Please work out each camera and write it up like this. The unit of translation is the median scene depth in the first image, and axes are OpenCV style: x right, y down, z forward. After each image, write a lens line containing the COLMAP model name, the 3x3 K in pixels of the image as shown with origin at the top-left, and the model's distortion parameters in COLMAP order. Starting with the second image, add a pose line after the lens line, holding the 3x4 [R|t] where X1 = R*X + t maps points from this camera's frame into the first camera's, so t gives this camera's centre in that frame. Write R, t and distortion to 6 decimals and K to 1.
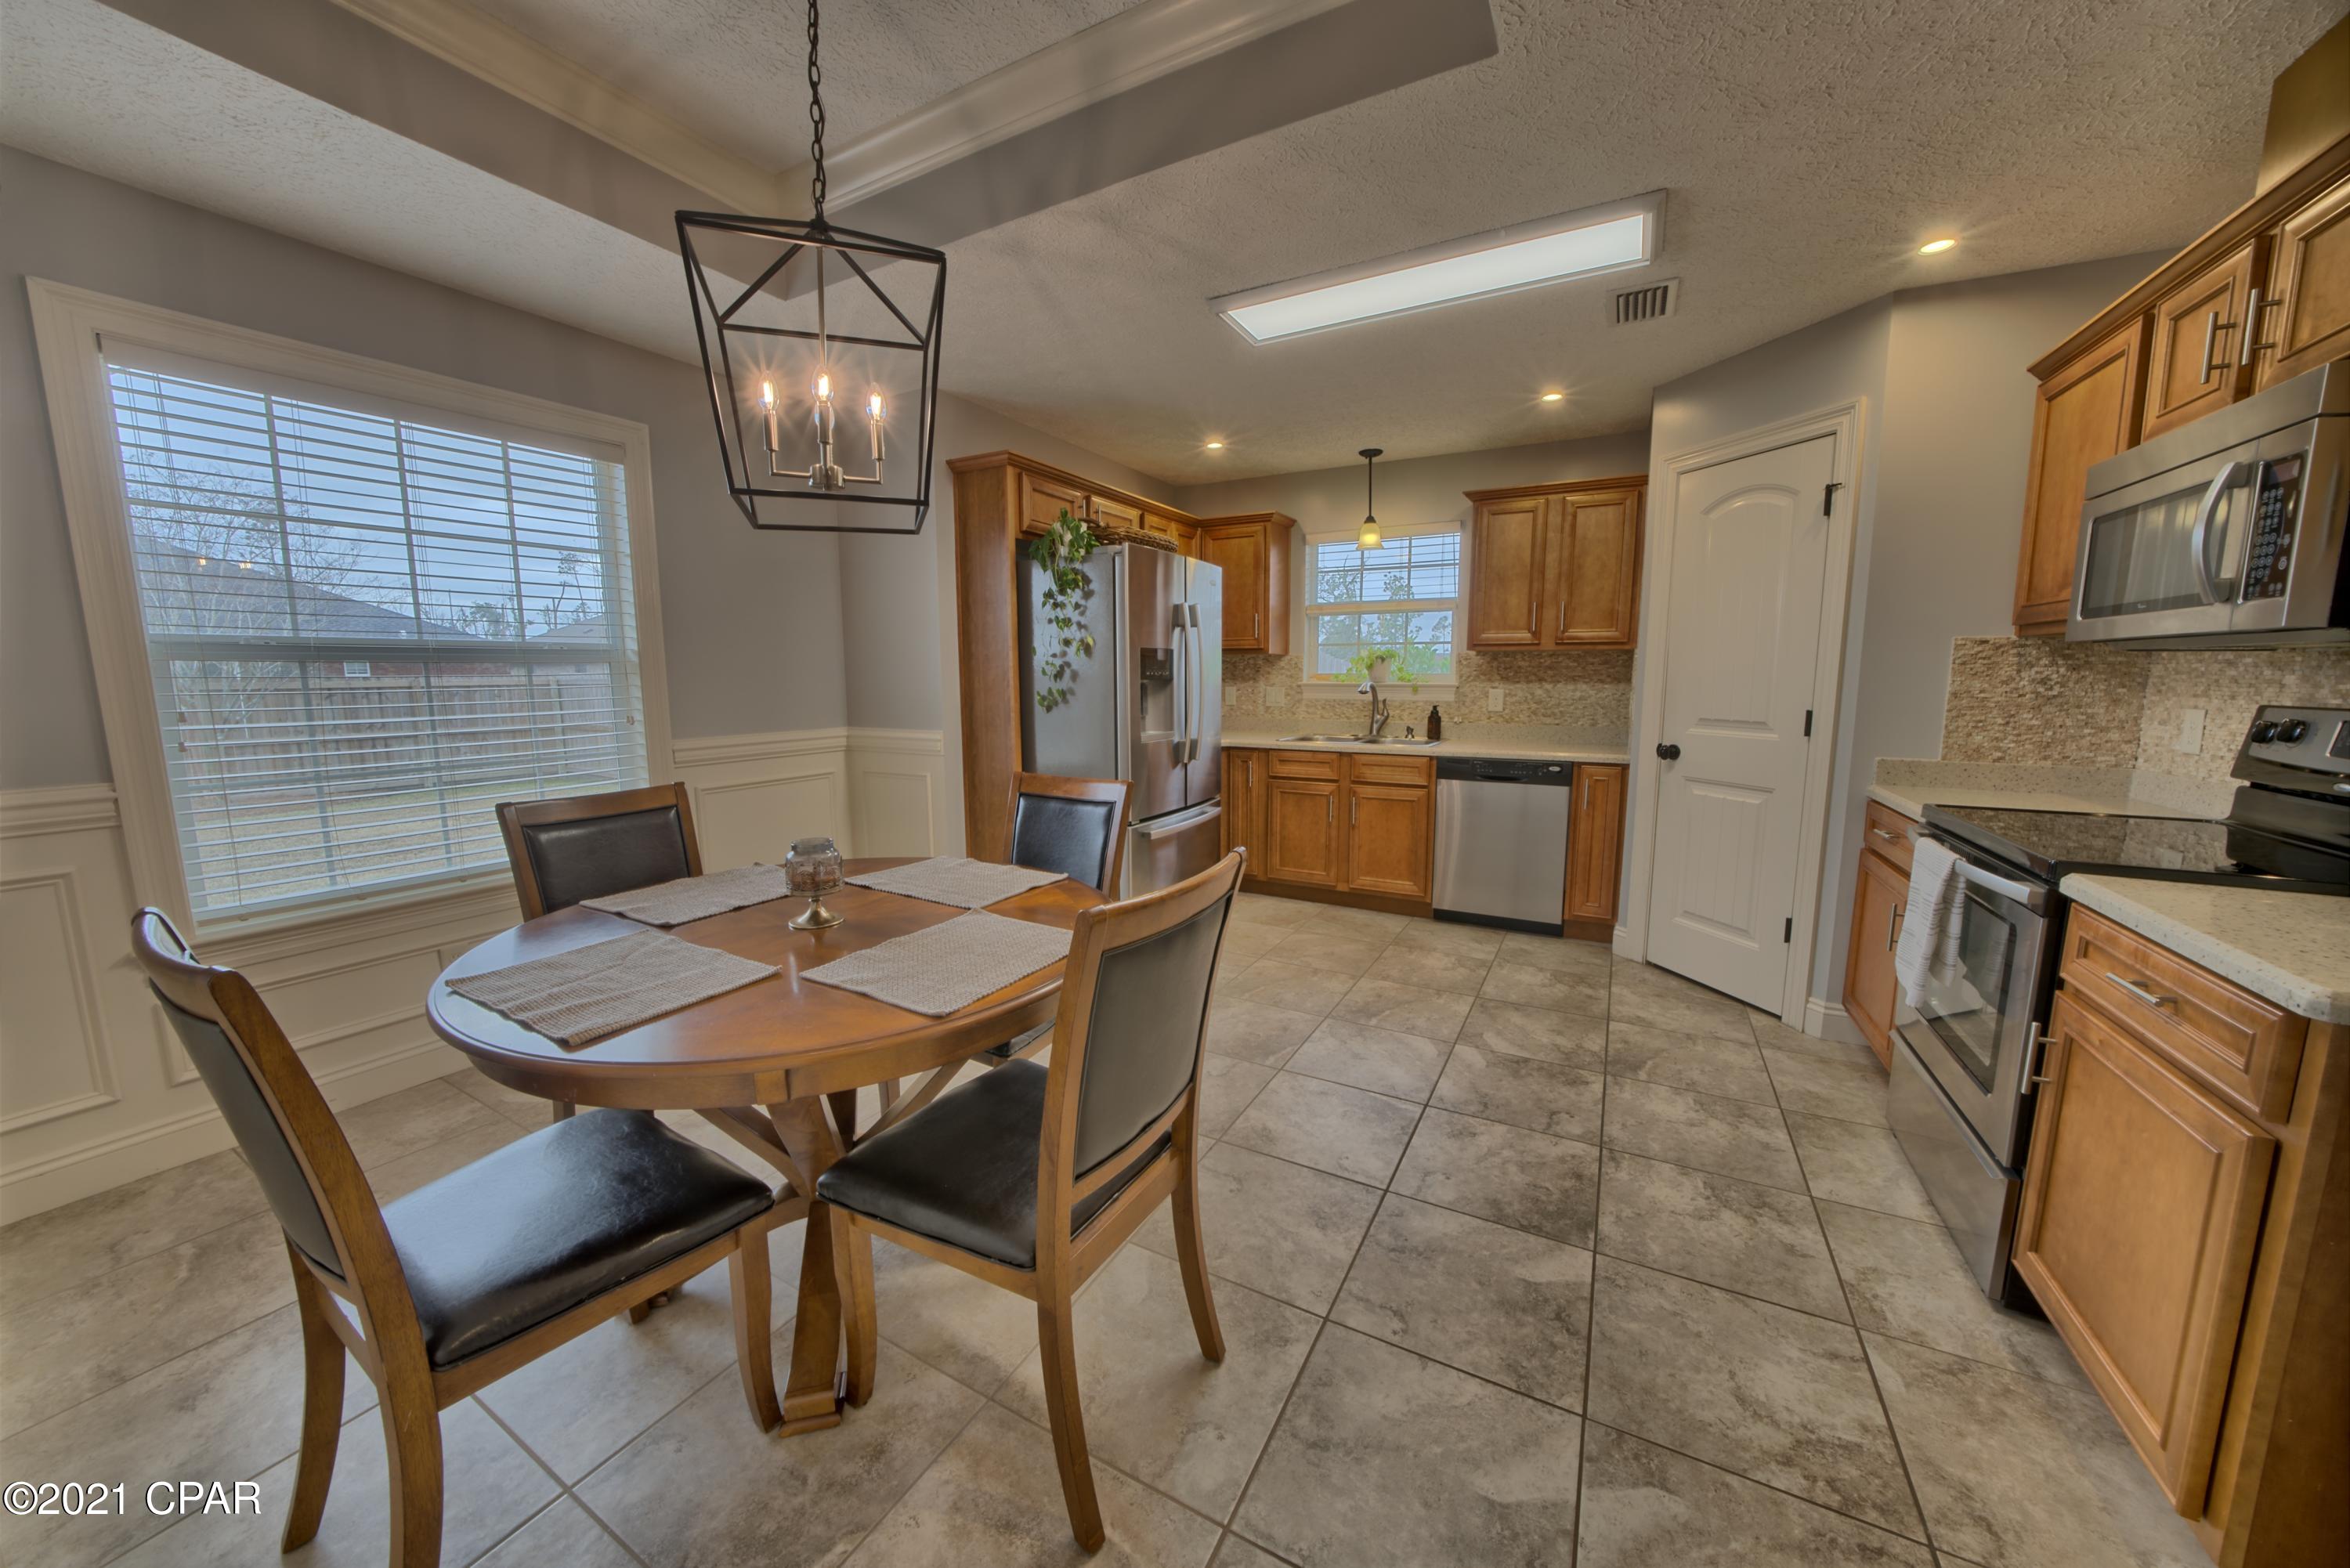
lens RADIAL K [[810.4, 0, 1170.6], [0, 810.4, 780.9], [0, 0, 1]] dist [-0.021825, 0.000100]
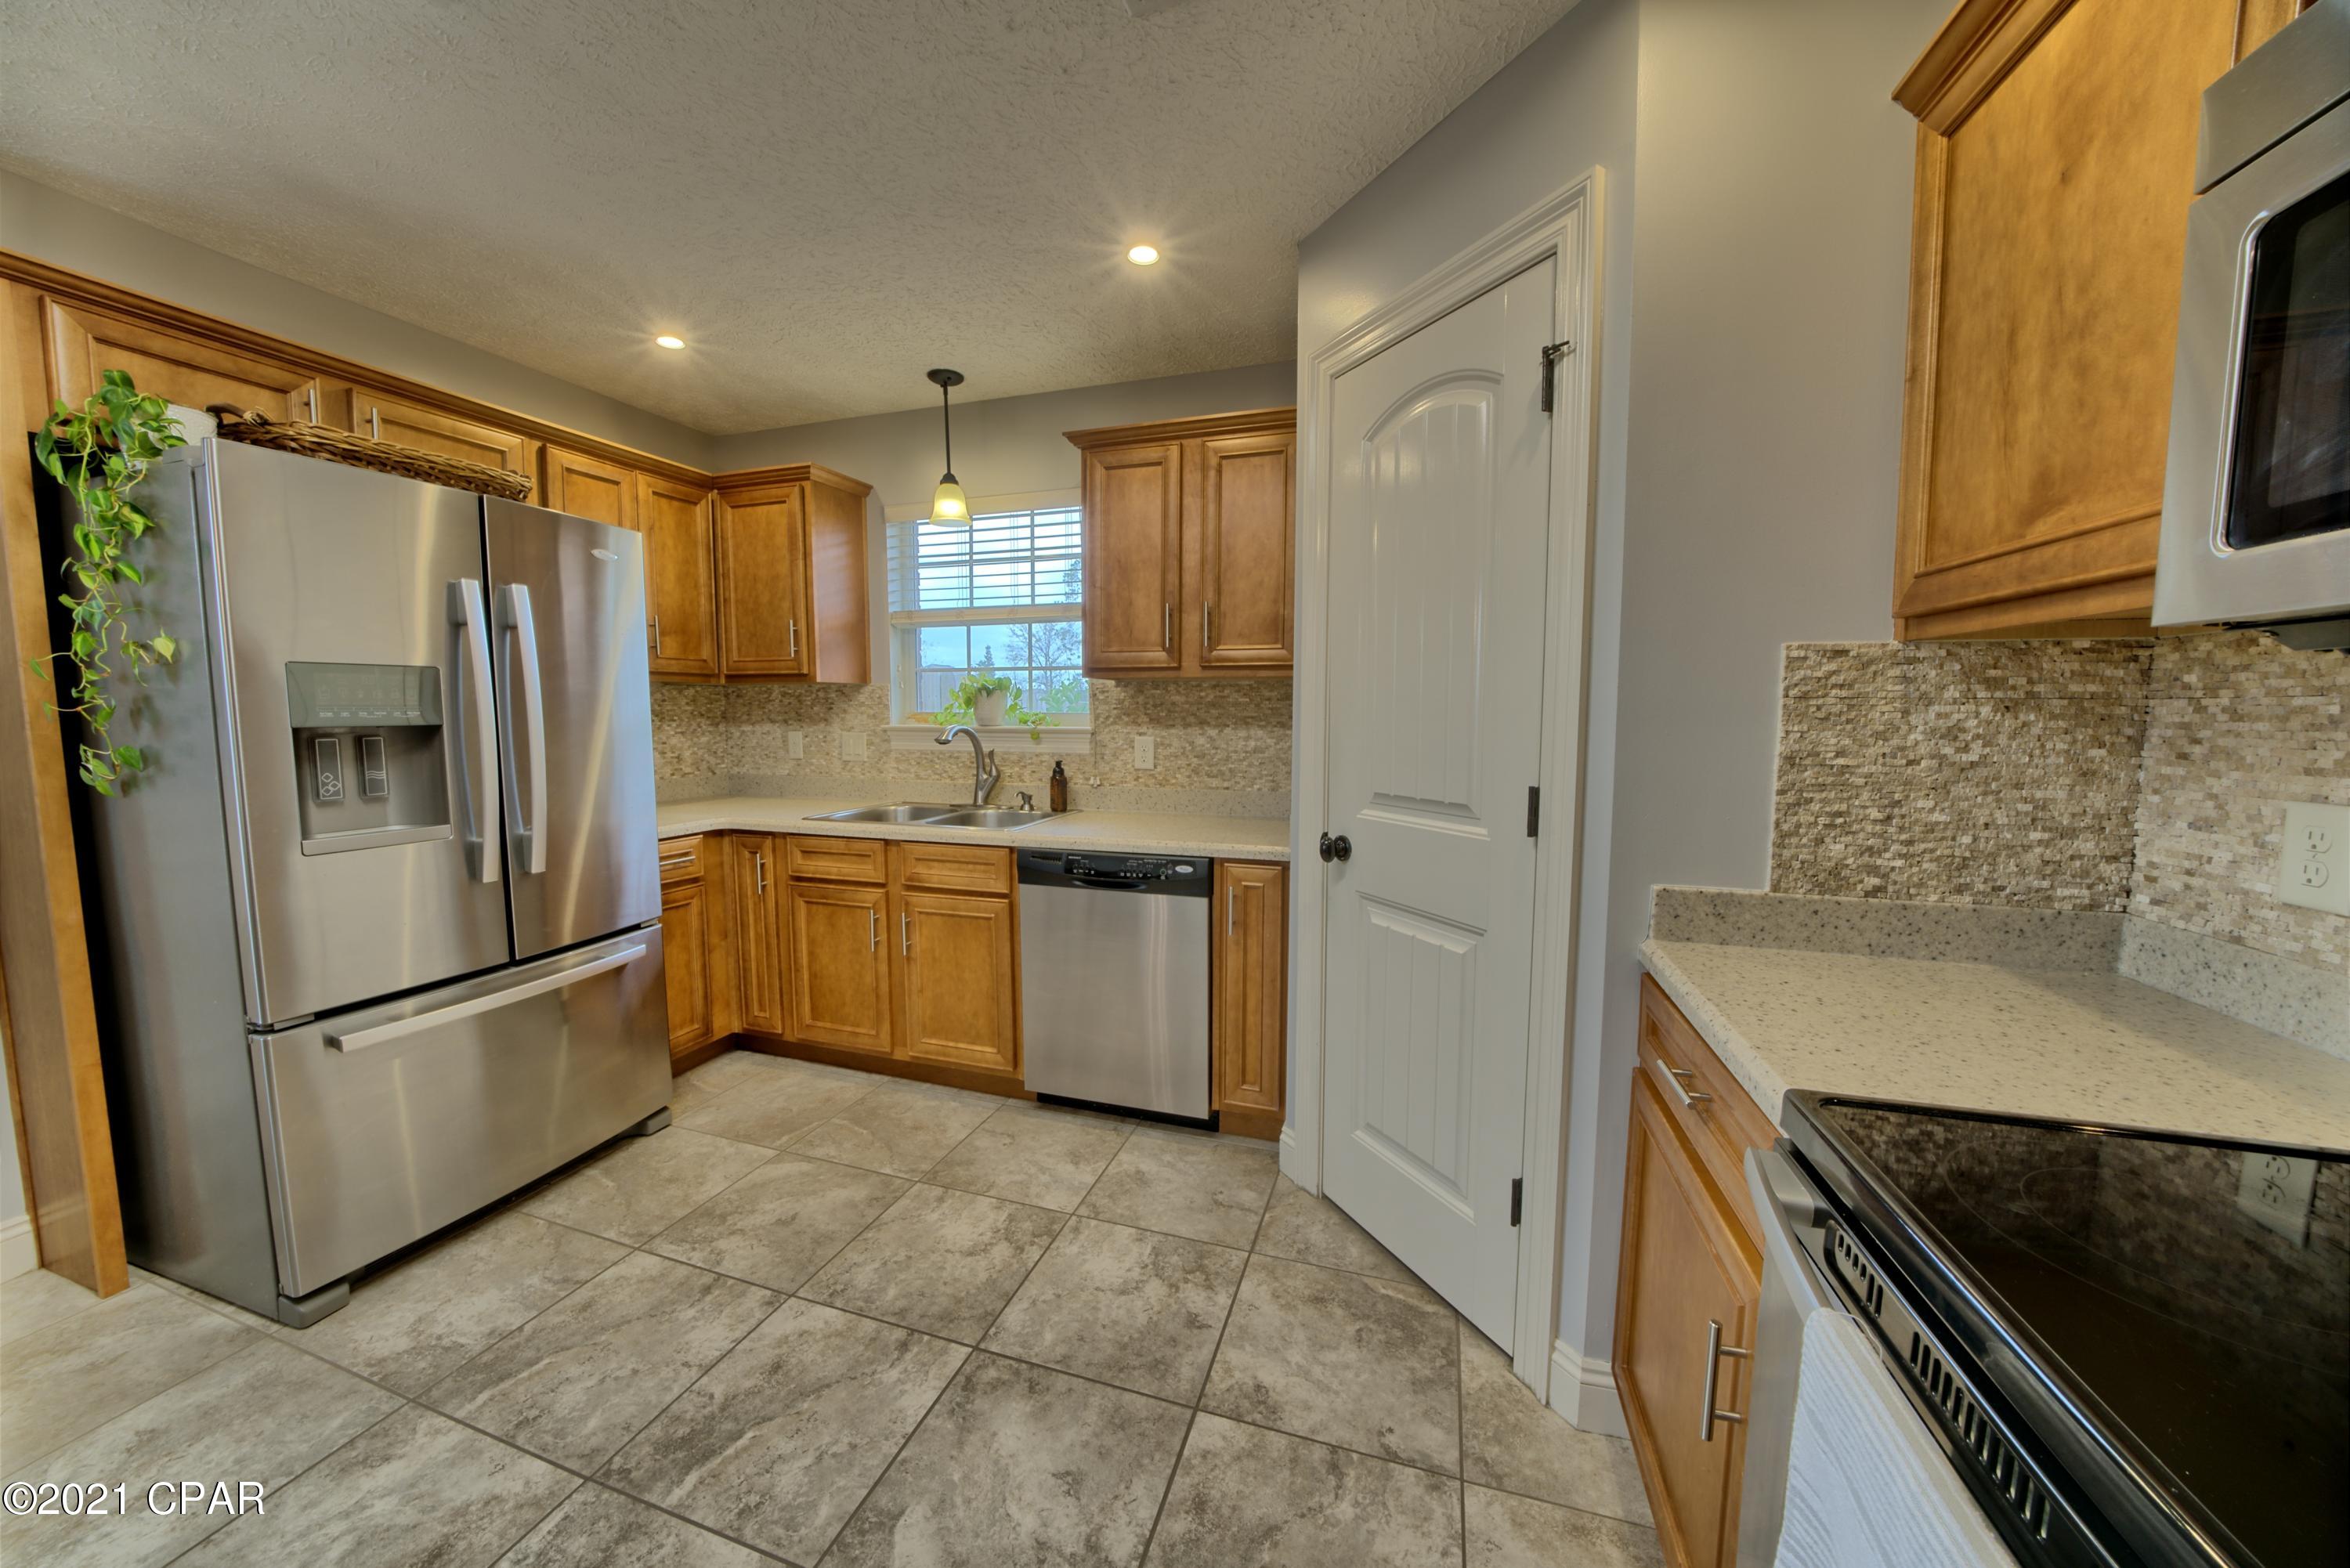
lens RADIAL K [[810.4, 0, 1170.6], [0, 810.4, 780.9], [0, 0, 1]] dist [-0.021825, 0.000100]
pose [[0.980968, -0.012740, 0.193749, 0.367281], [0.021380, 0.998865, -0.042568, -0.059039], [-0.192987, 0.045900, 0.980127, 0.419031]]
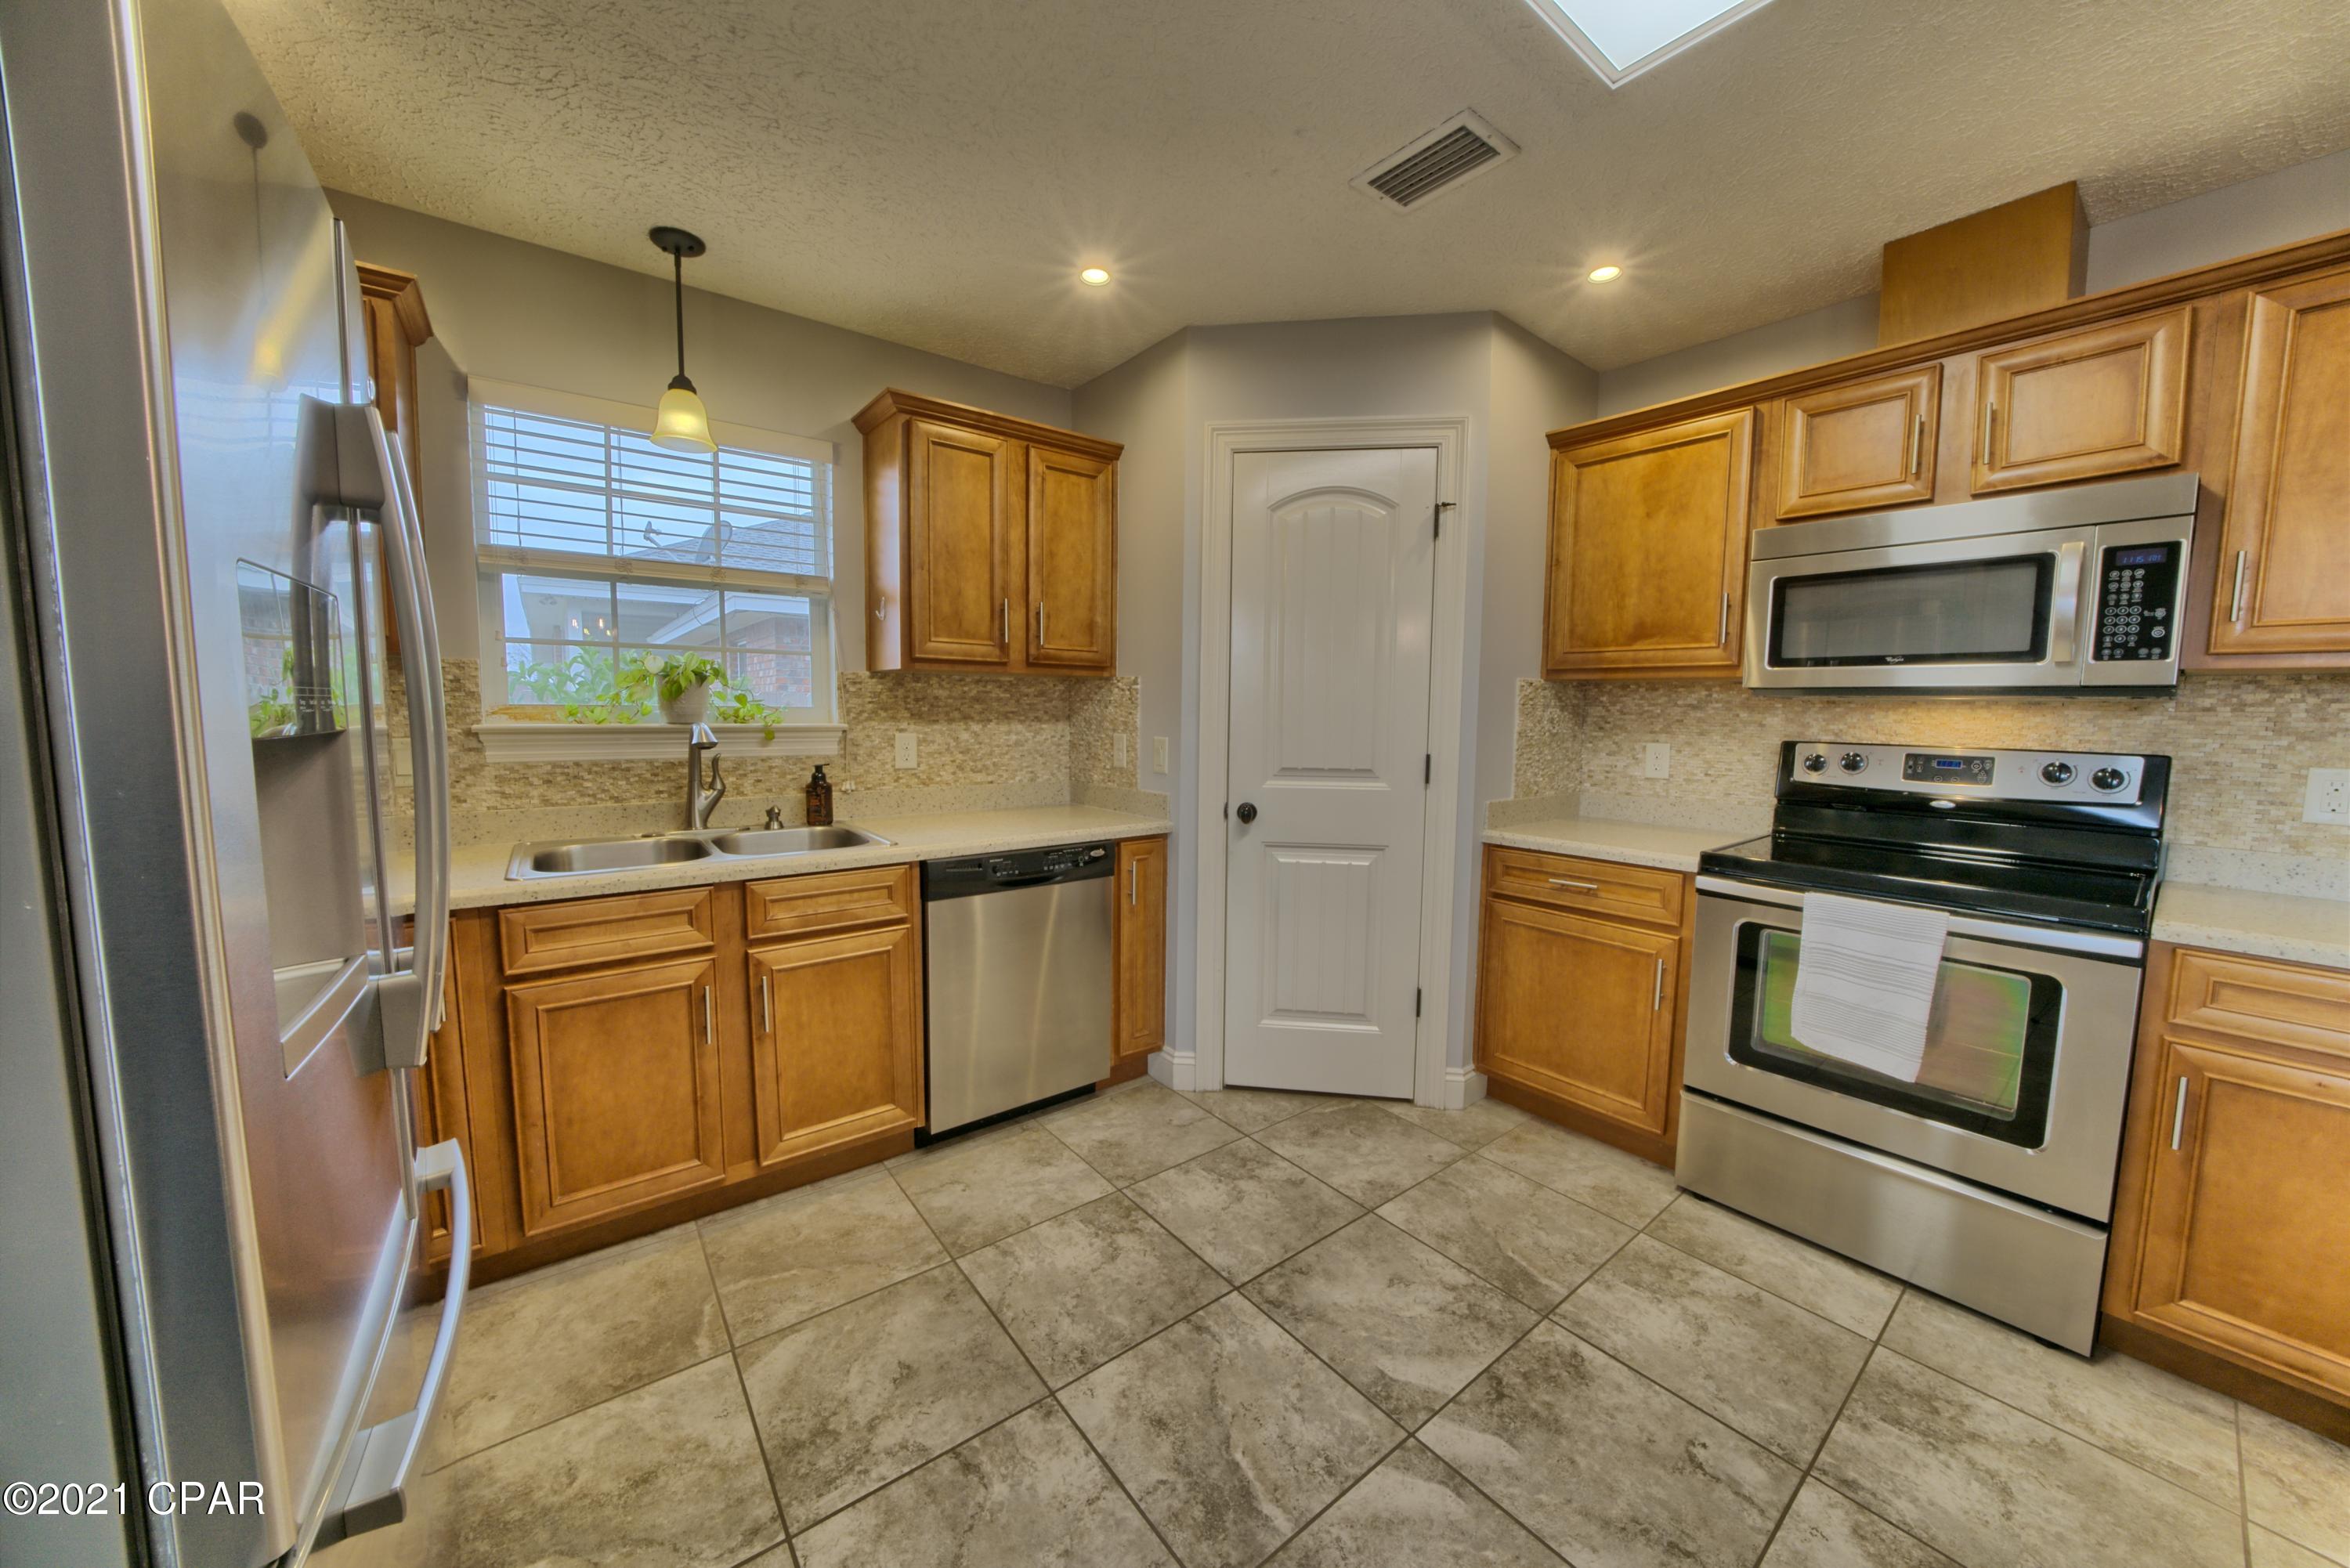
lens RADIAL K [[810.4, 0, 1170.6], [0, 810.4, 780.9], [0, 0, 1]] dist [-0.021825, 0.000100]
pose [[0.393846, -0.075397, 0.916079, -0.110046], [0.108730, 0.993454, 0.035019, -0.095791], [-0.912723, 0.085813, 0.399466, 0.711990]]
